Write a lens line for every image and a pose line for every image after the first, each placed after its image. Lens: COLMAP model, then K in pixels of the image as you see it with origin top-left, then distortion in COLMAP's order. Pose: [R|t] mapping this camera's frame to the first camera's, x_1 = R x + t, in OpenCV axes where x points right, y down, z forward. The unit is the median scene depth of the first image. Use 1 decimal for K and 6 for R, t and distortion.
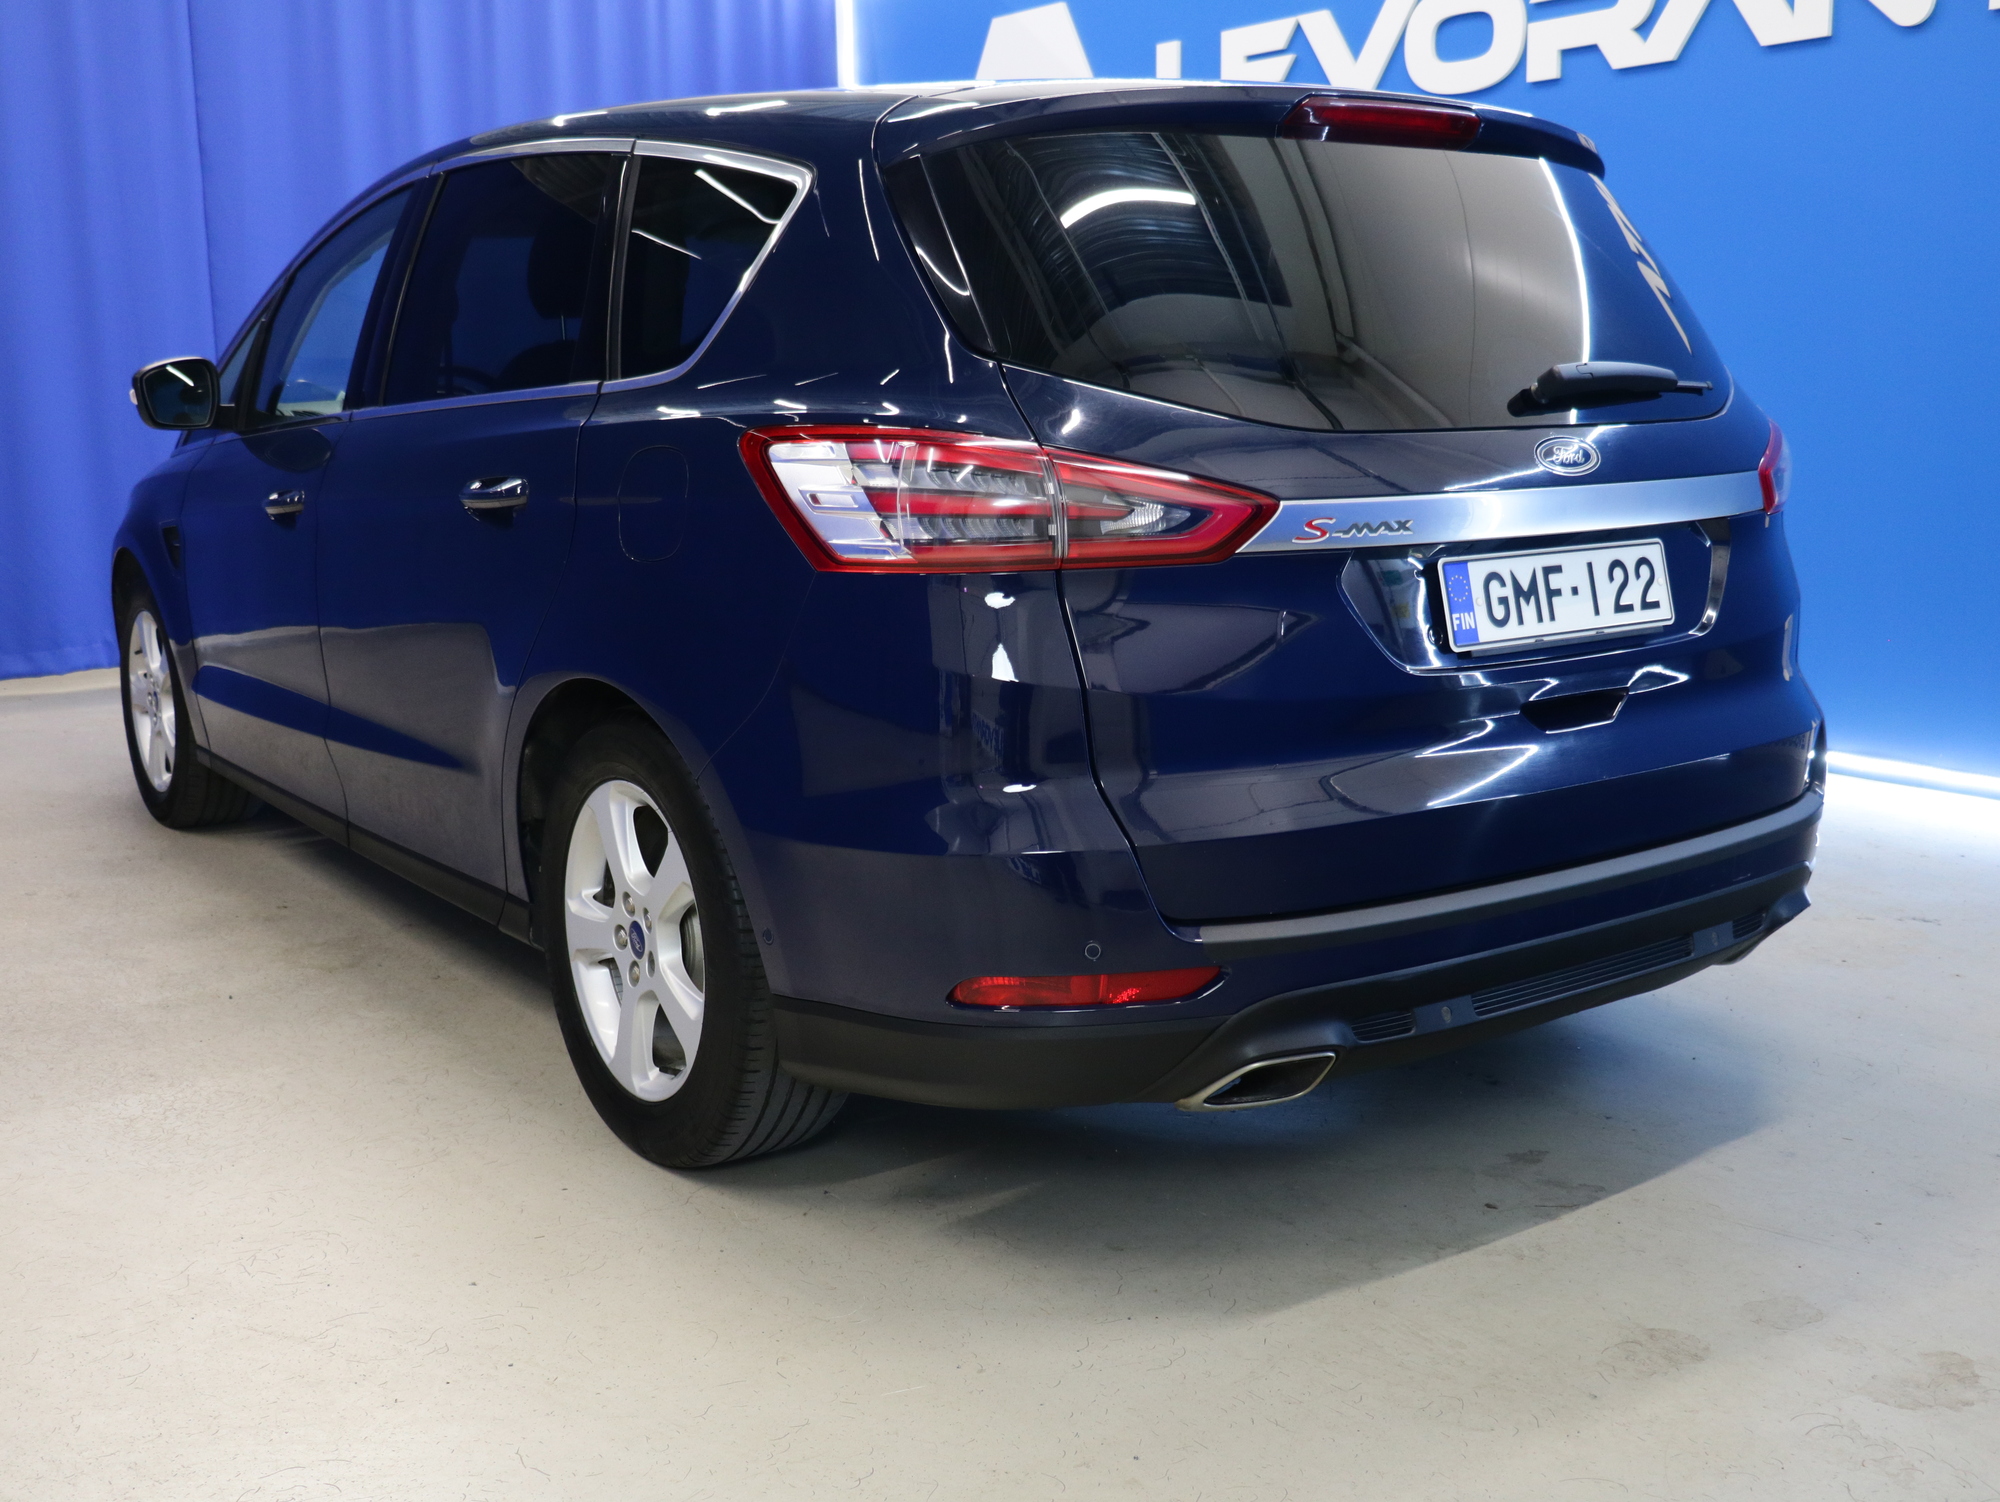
lens RADIAL K [[2103.9, 0, 999.6], [0, 2103.9, 760.7], [0, 0, 1]] dist [-0.051022, 0.000000]
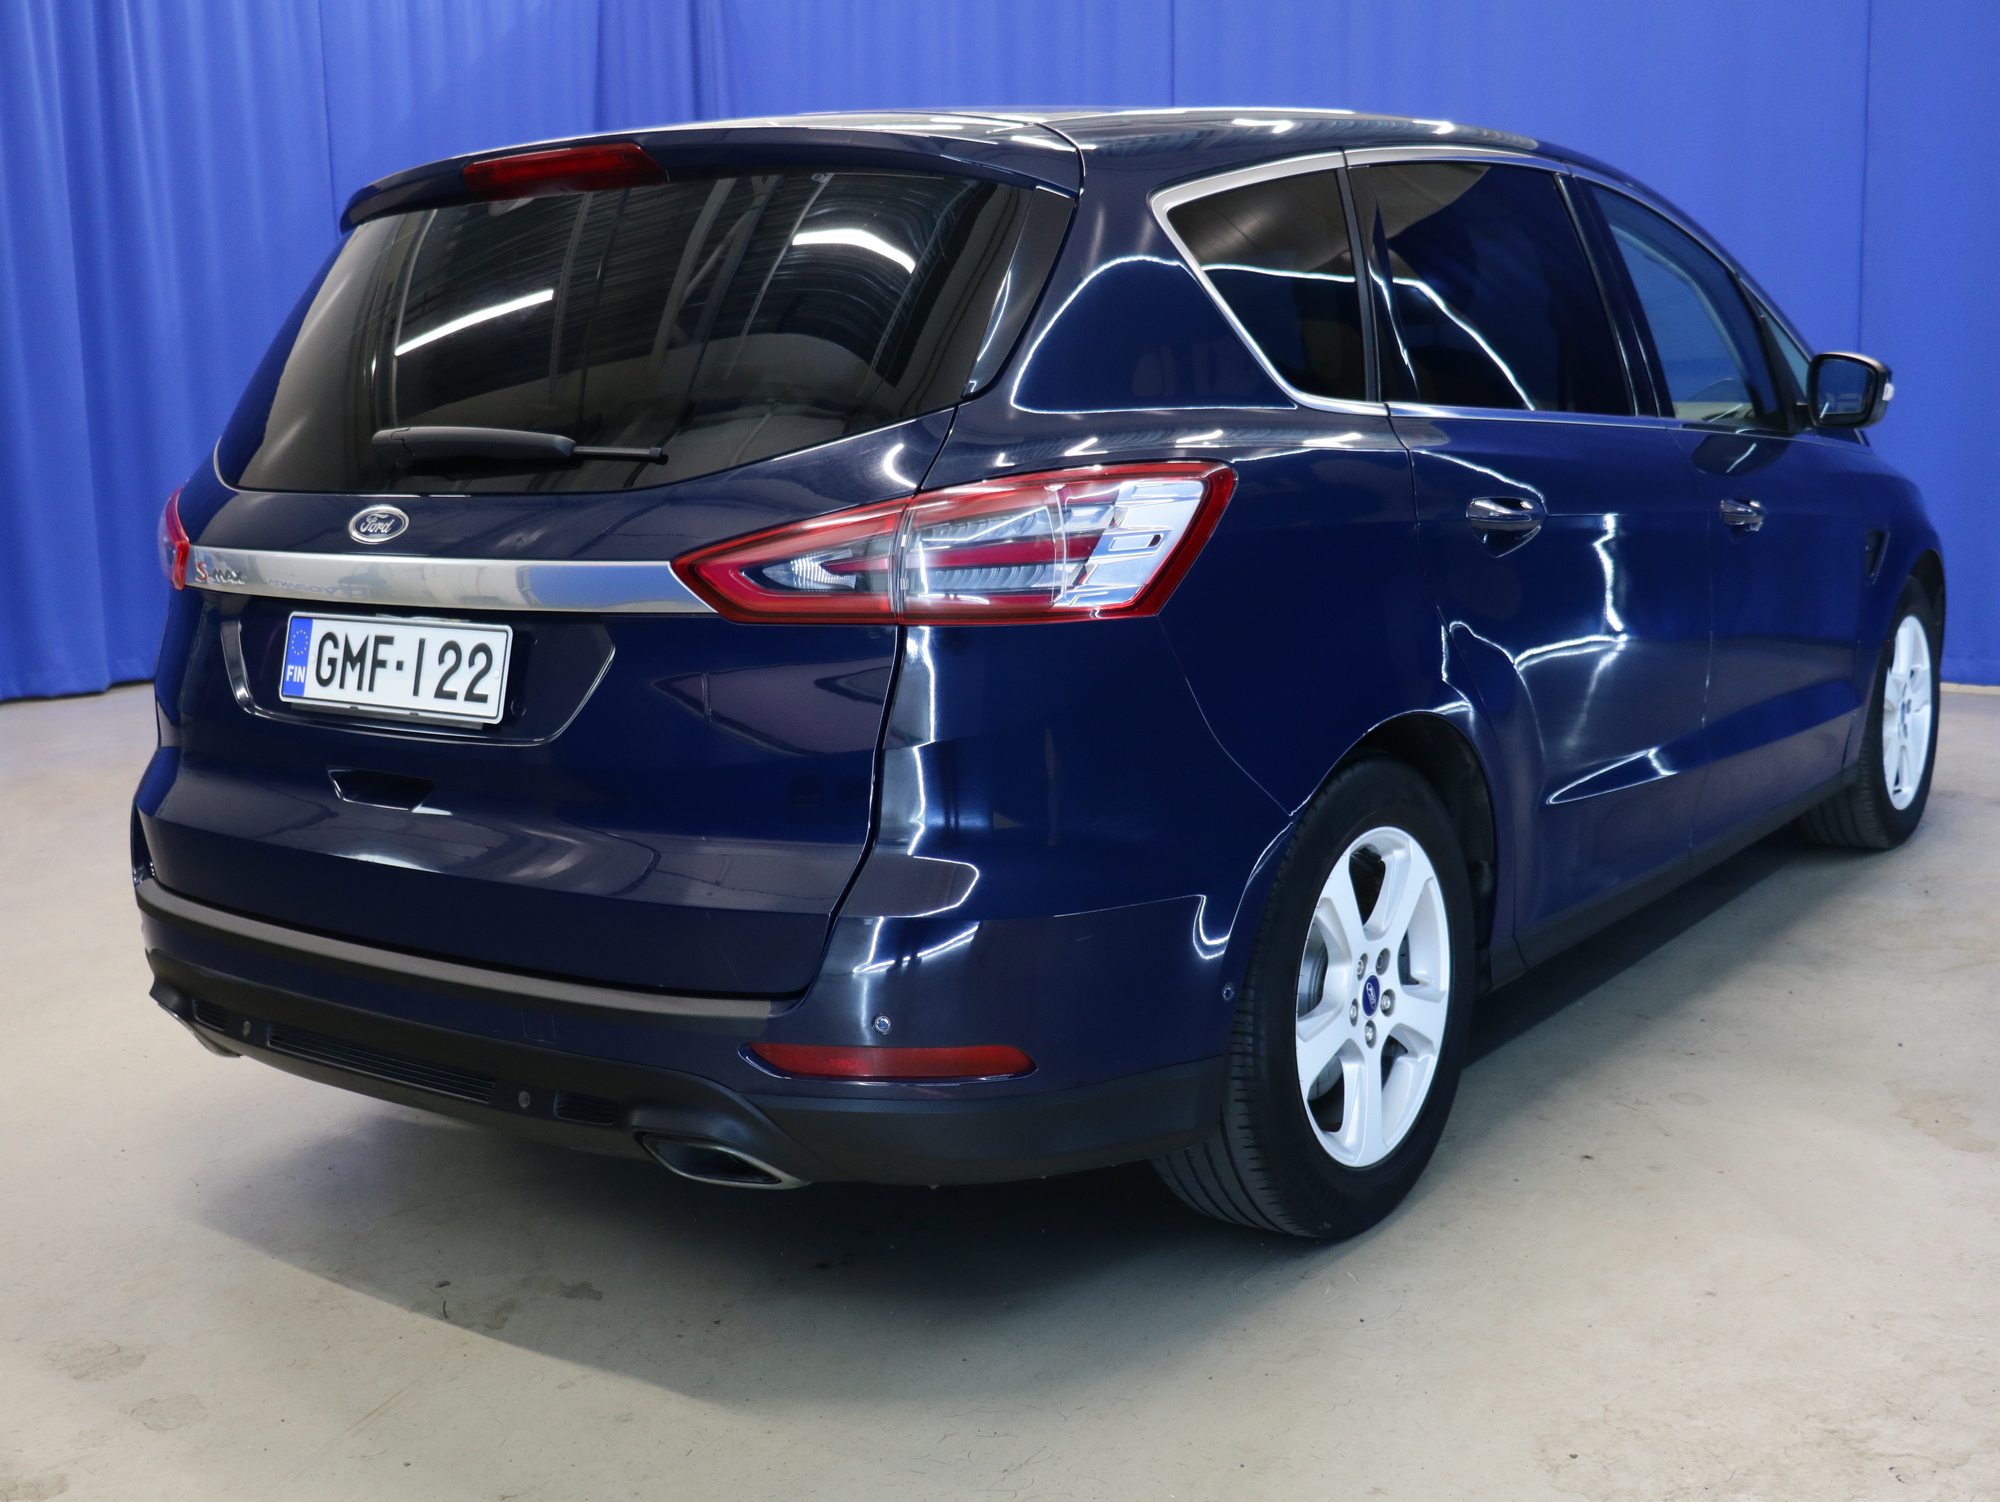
lens RADIAL K [[2184.9, 0, 996.9], [0, 2184.9, 743.8], [0, 0, 1]] dist [-0.074992, 0.000000]
pose [[0.314989, 0.158502, -0.935766, 1.306728], [-0.160672, 0.980631, 0.112017, -0.202872], [0.935396, 0.115067, 0.334355, 0.935098]]
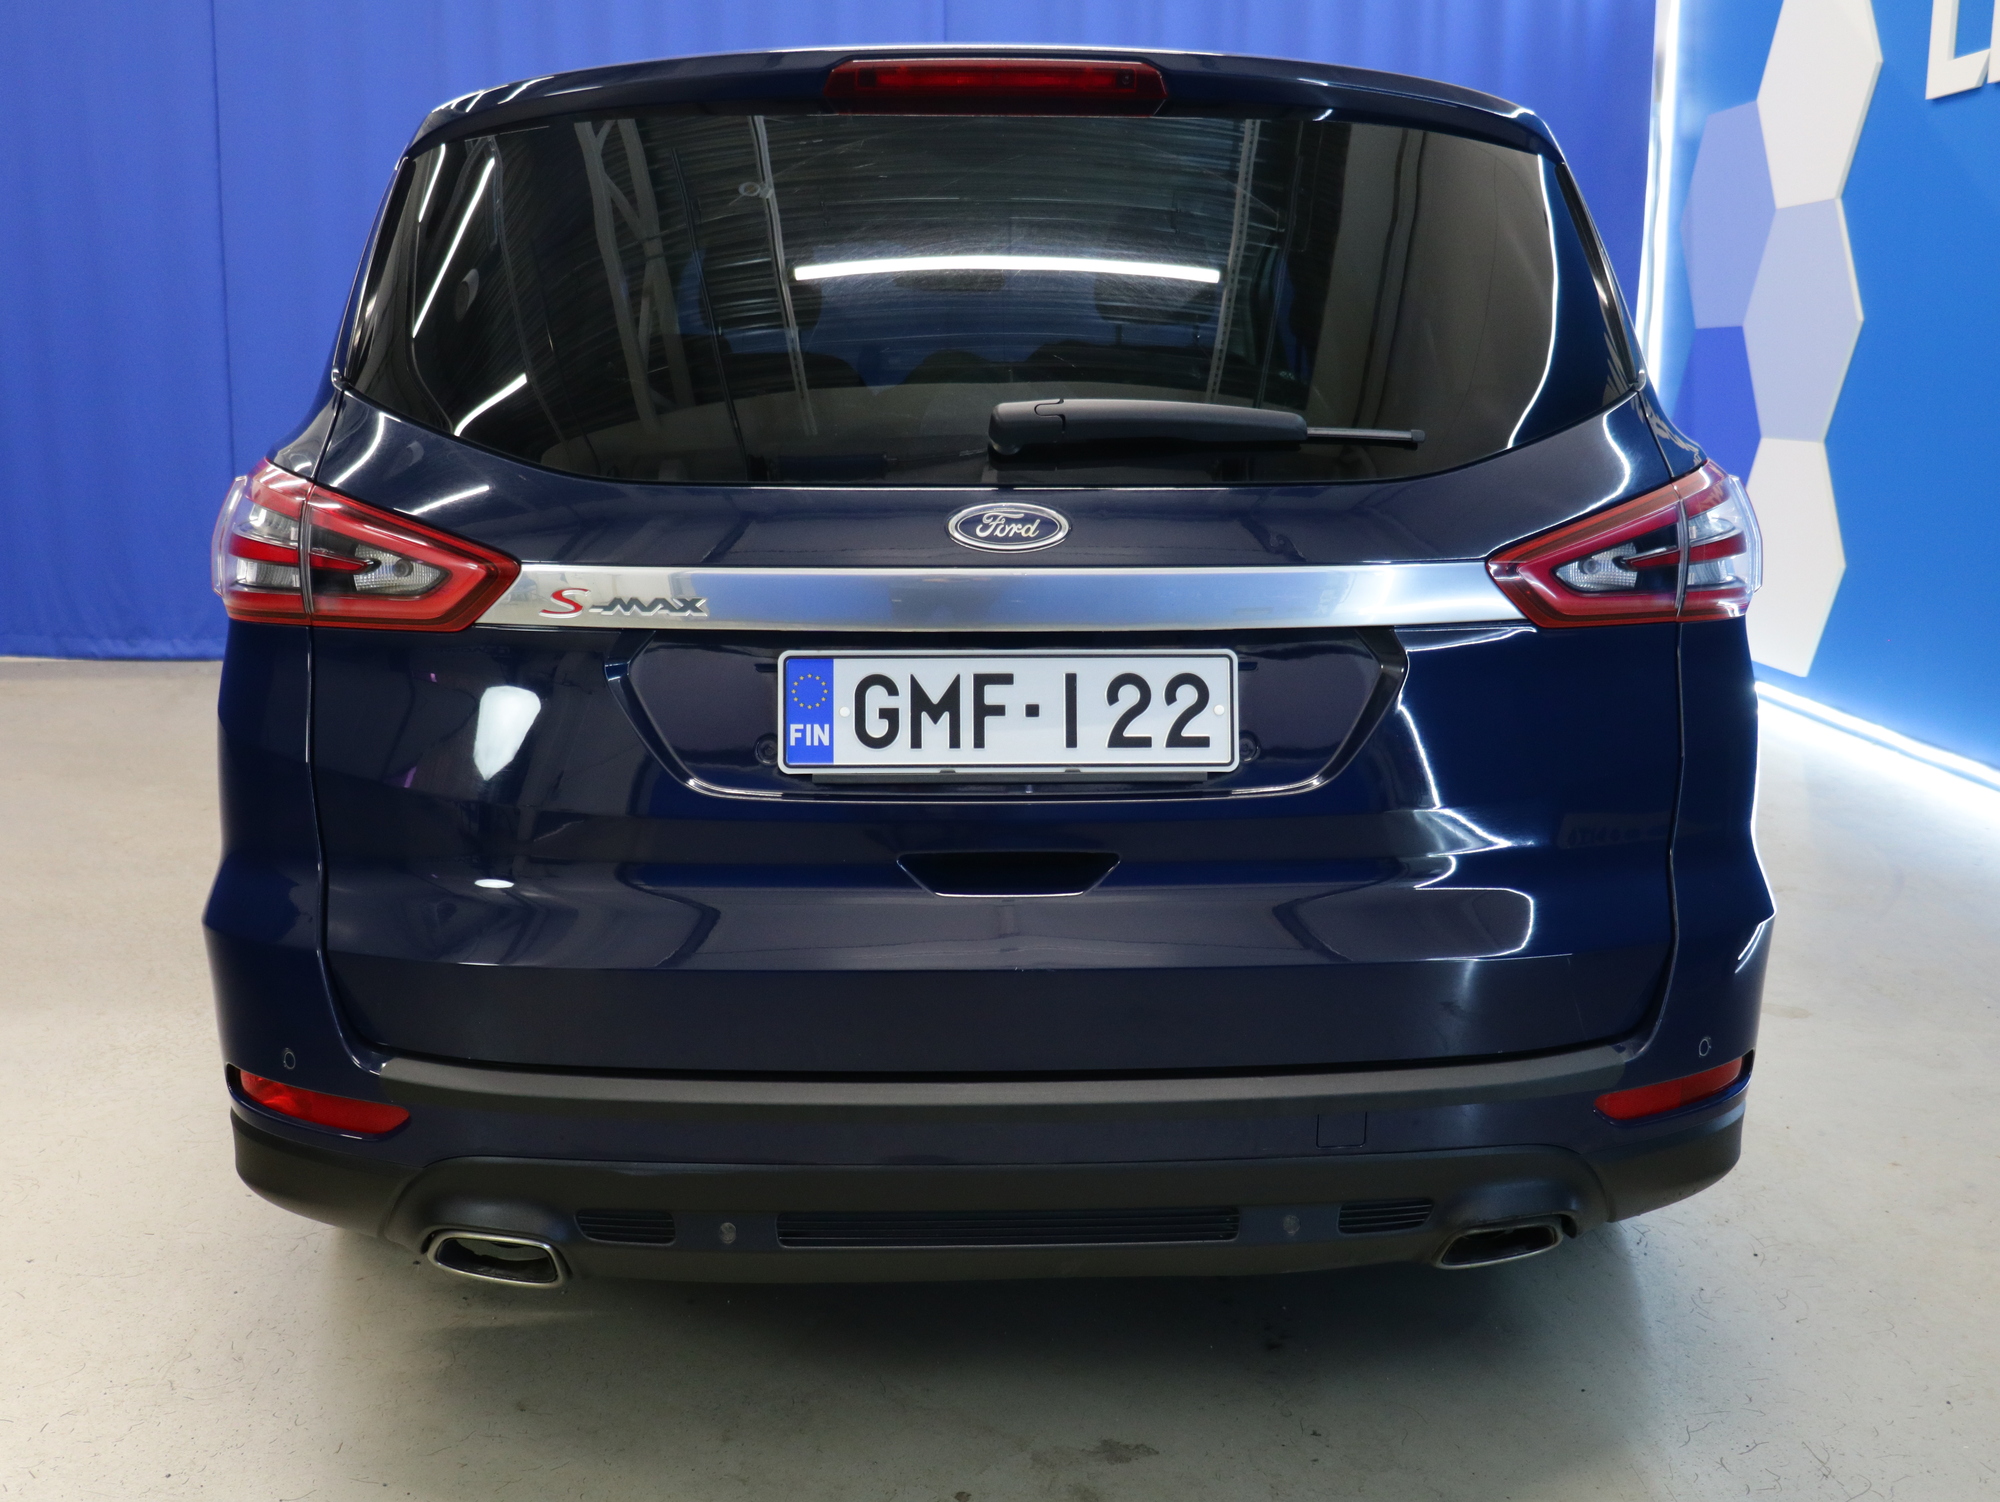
lens RADIAL K [[2103.9, 0, 1070.7], [0, 2103.9, 736.9], [0, 0, 1]] dist [-0.051022, 0.000000]
pose [[0.834029, 0.112007, -0.540231, 0.691189], [-0.116161, 0.992876, 0.026520, -0.093814], [0.539353, 0.040635, 0.841099, 0.390109]]
